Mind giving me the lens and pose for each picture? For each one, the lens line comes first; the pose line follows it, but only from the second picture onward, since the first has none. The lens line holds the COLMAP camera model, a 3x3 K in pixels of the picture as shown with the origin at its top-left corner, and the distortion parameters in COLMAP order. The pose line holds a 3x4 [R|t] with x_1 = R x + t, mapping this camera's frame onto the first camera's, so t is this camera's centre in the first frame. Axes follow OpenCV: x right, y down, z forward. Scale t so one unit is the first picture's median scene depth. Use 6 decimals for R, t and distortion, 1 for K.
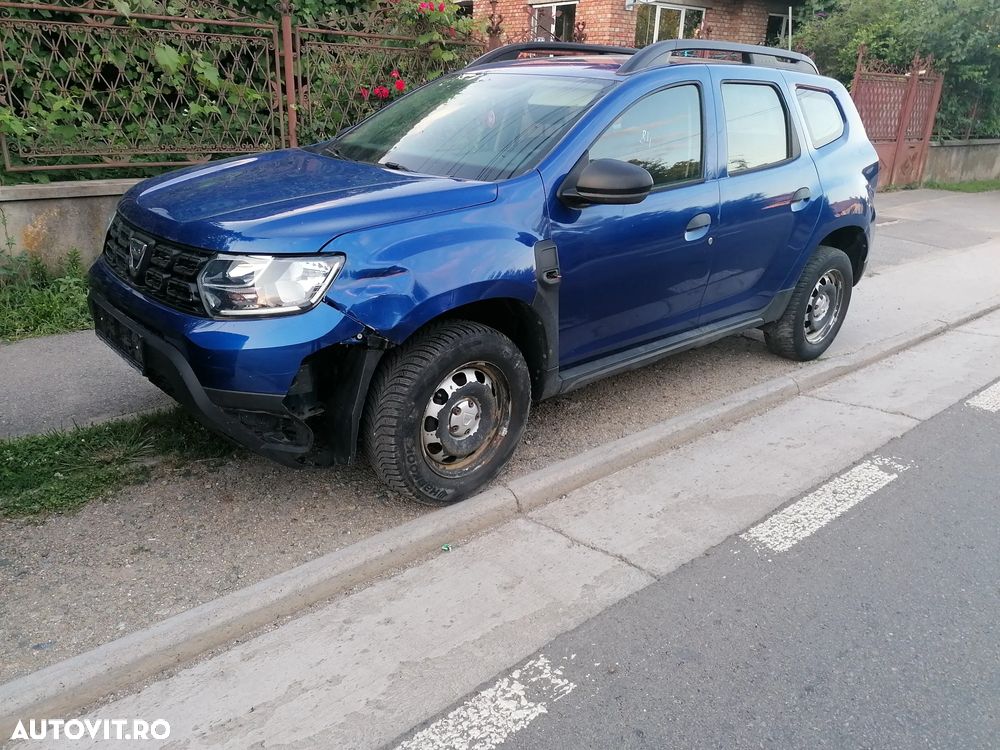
lens RADIAL K [[884.2, 0, 500.0], [0, 884.2, 375.0], [0, 0, 1]] dist [0.144637, -0.158858]
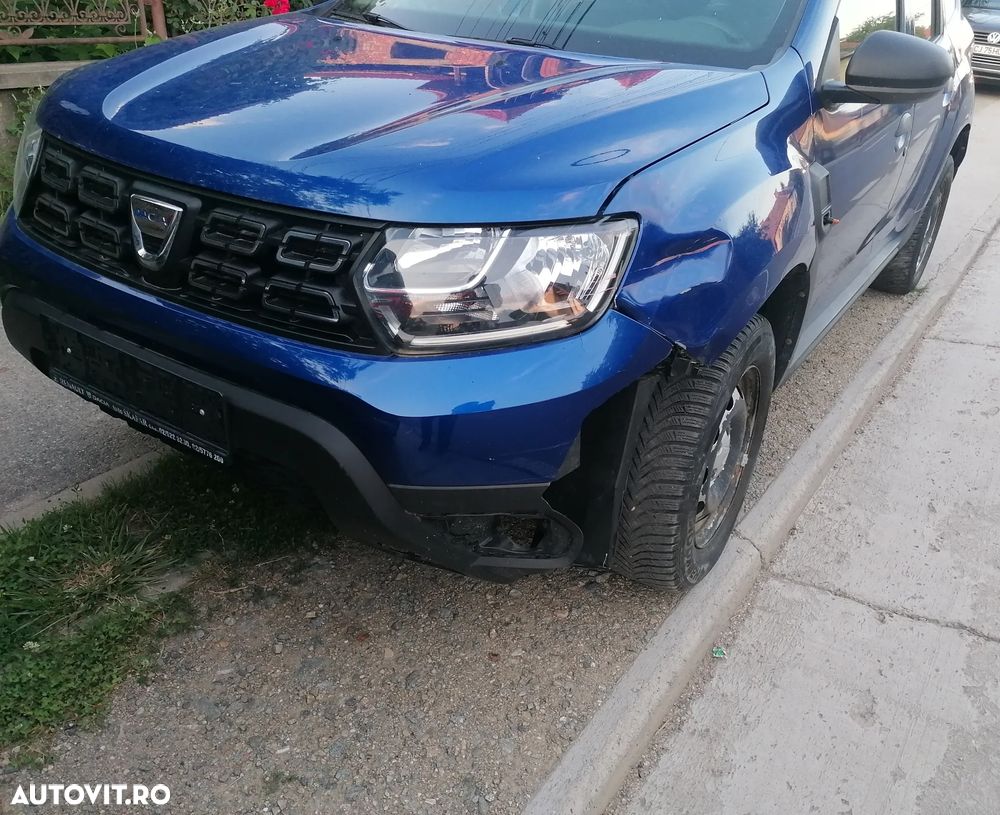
lens RADIAL K [[873.1, 0, 500.0], [0, 873.1, 407.5], [0, 0, 1]] dist [0.116093, -0.146328]
pose [[0.948082, -0.117897, 0.295367, -0.385388], [0.071272, 0.983890, 0.163951, -0.103732], [-0.309938, -0.134387, 0.941211, 0.458178]]
